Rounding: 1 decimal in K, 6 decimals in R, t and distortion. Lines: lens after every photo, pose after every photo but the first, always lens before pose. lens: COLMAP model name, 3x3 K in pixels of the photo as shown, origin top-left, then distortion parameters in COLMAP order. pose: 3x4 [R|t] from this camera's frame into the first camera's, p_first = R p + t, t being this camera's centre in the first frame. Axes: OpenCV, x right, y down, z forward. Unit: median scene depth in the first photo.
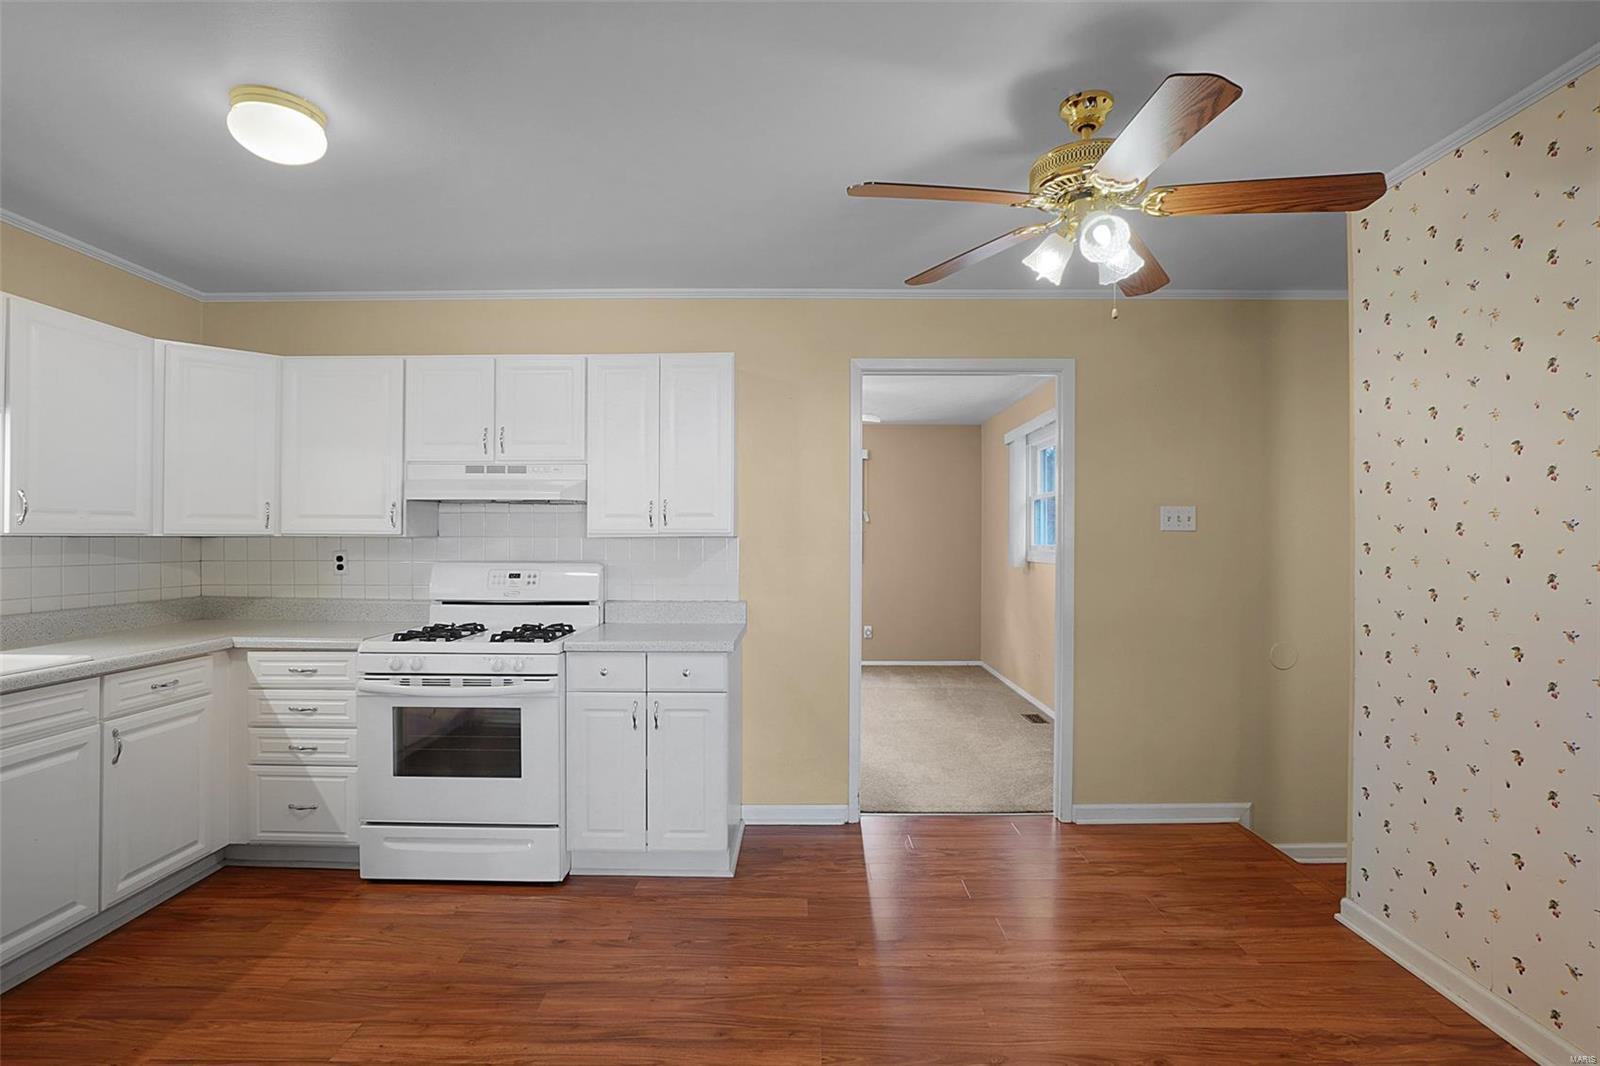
lens RADIAL K [[760.6, 0, 805.2], [0, 760.6, 537.3], [0, 0, 1]] dist [-0.036253, 0.008245]
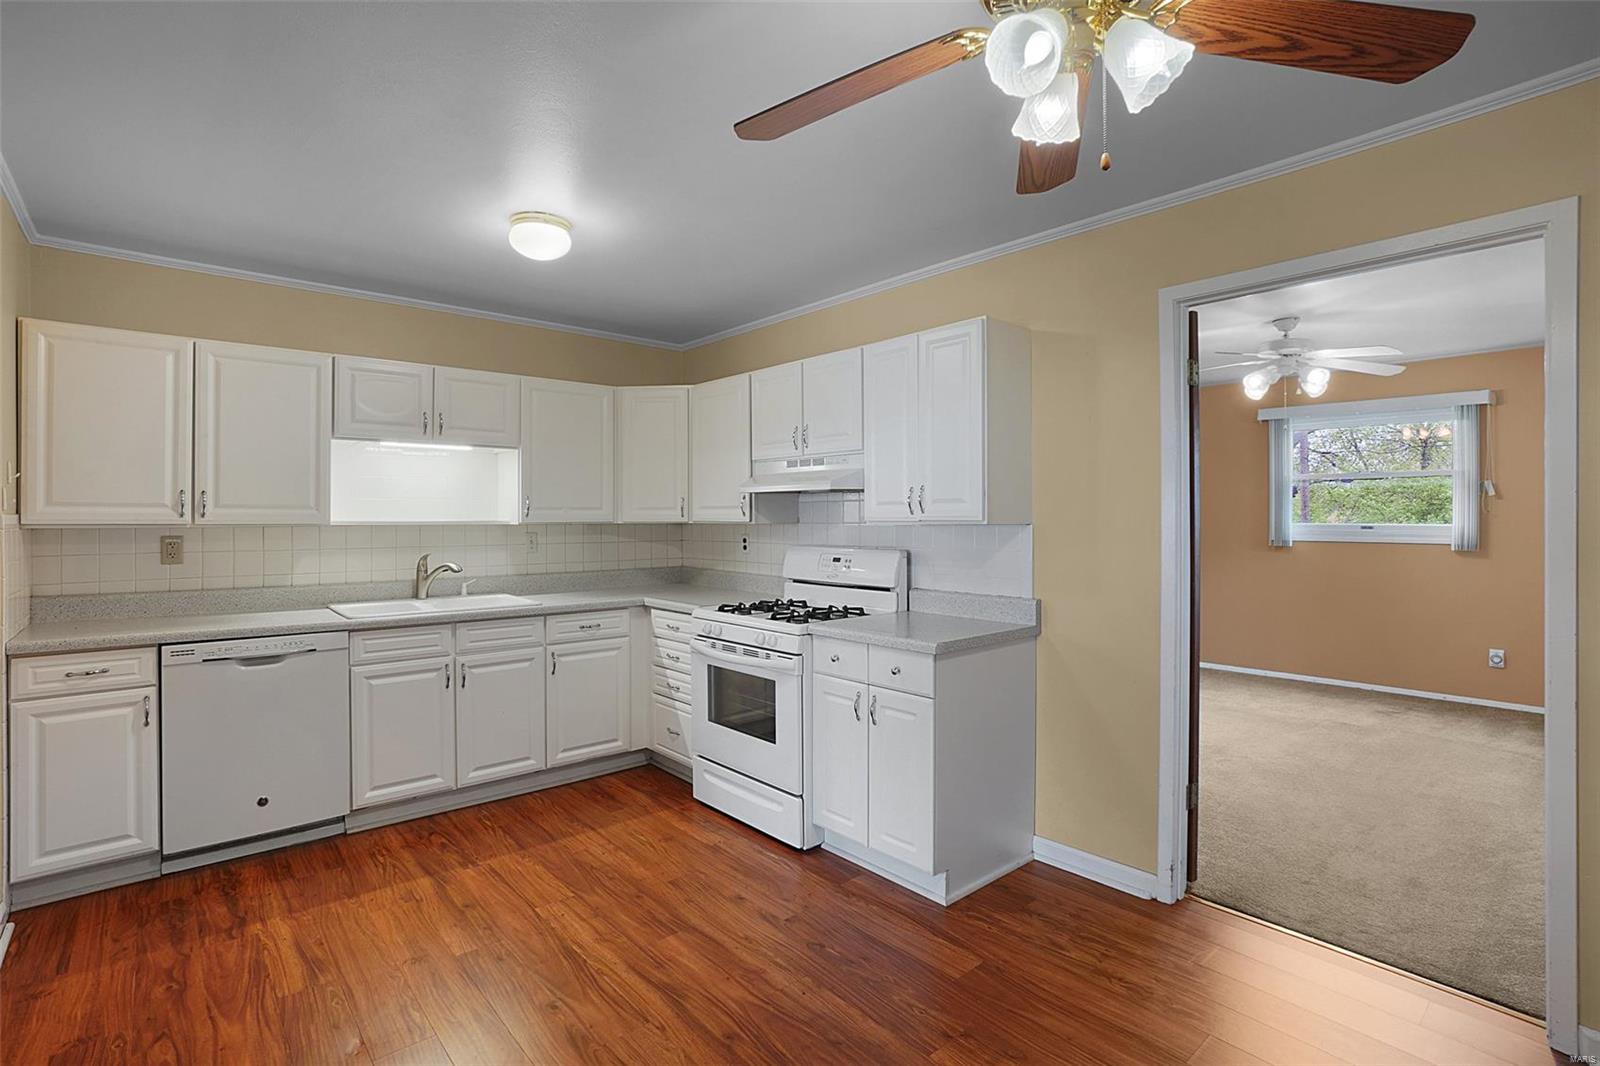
lens RADIAL K [[760.6, 0, 803.3], [0, 760.6, 519.8], [0, 0, 1]] dist [-0.036253, 0.008245]
pose [[0.665102, -0.001378, -0.746751, 0.473007], [0.005429, 0.999981, 0.002990, -0.011605], [0.746732, -0.006043, 0.665097, 0.293175]]
